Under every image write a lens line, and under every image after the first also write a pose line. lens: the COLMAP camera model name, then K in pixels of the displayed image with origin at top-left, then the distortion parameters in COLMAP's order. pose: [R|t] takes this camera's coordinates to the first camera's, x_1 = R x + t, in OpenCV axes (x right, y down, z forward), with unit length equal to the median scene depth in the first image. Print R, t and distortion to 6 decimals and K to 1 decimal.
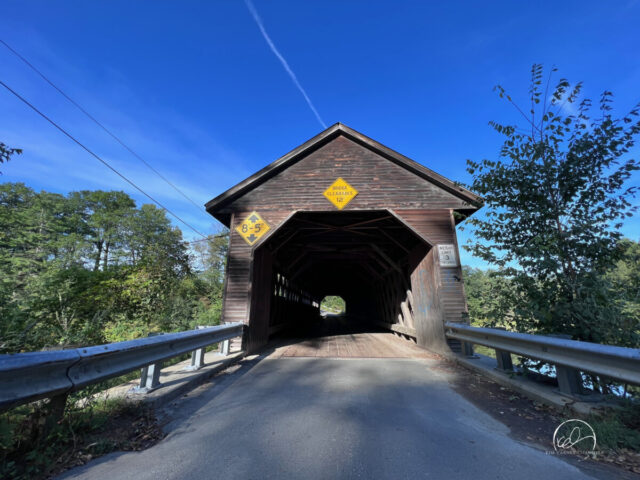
lens RADIAL K [[255.0, 0, 320.0], [0, 255.0, 240.0], [0, 0, 1]] dist [-0.000654, -0.000059]
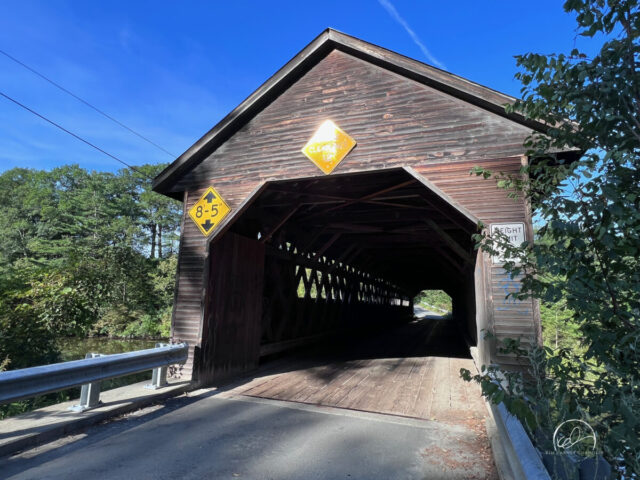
lens RADIAL K [[351.7, 0, 320.0], [0, 351.7, 240.0], [0, 0, 1]] dist [0.000169, -0.000128]
pose [[0.954999, -0.027298, -0.295350, 0.306491], [0.052486, 0.995595, 0.077693, -0.025141], [0.291928, -0.089699, 0.952225, 0.157292]]
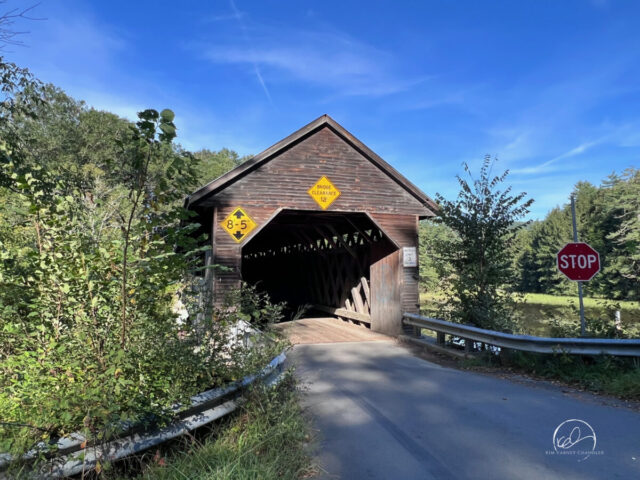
lens RADIAL K [[462.3, 0, 320.0], [0, 462.3, 240.0], [0, 0, 1]] dist [0.000716, 0.000048]
pose [[0.936995, 0.023920, 0.348524, -0.573892], [-0.093217, 0.978600, 0.183447, -0.334891], [-0.336677, -0.204377, 0.919173, -0.726507]]
